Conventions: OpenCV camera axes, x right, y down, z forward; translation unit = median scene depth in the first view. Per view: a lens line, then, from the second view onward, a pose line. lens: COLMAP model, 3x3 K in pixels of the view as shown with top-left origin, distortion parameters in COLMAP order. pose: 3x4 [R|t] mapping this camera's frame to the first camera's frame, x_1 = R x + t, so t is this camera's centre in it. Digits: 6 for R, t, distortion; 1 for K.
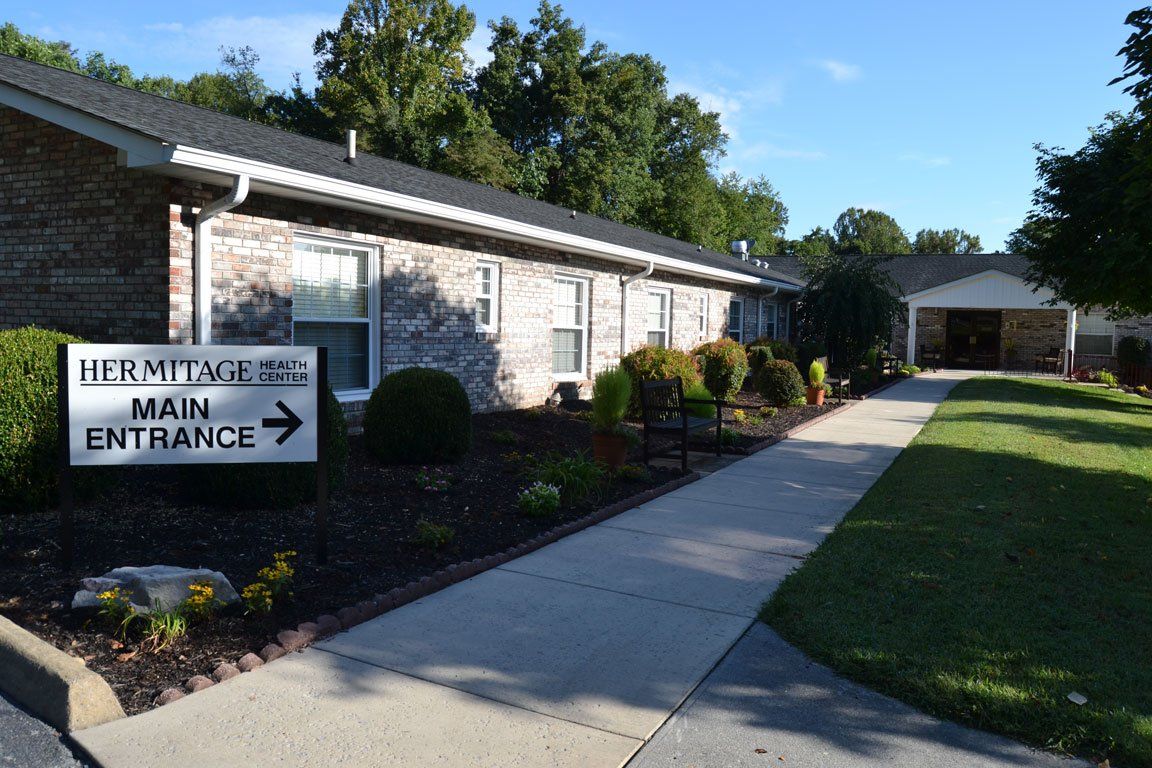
lens RADIAL K [[849.0, 0, 576.0], [0, 849.0, 384.0], [0, 0, 1]] dist [-0.075558, 0.000833]
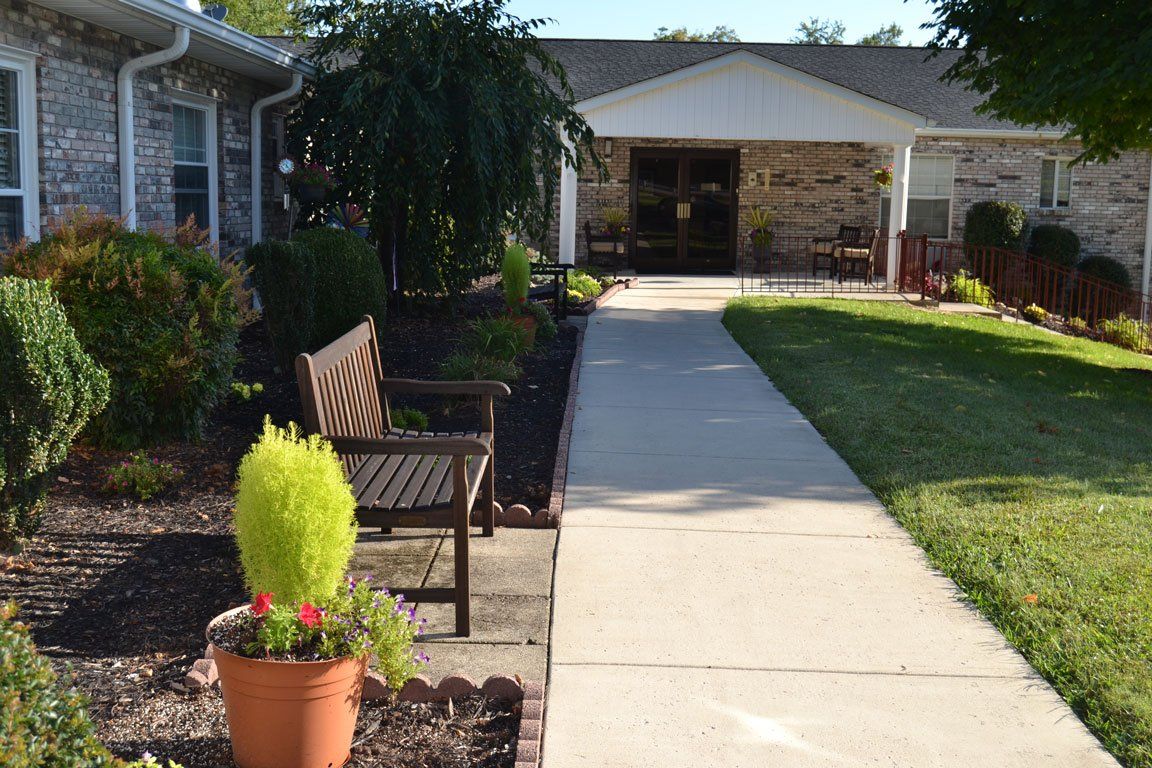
lens RADIAL K [[959.4, 0, 576.1], [0, 959.4, 358.6], [0, 0, 1]] dist [-0.041602, 0.003026]
pose [[0.884834, -0.079970, 0.458991, 0.186079], [0.031354, 0.993147, 0.112591, -0.037039], [-0.464849, -0.085233, 0.881278, 0.616013]]
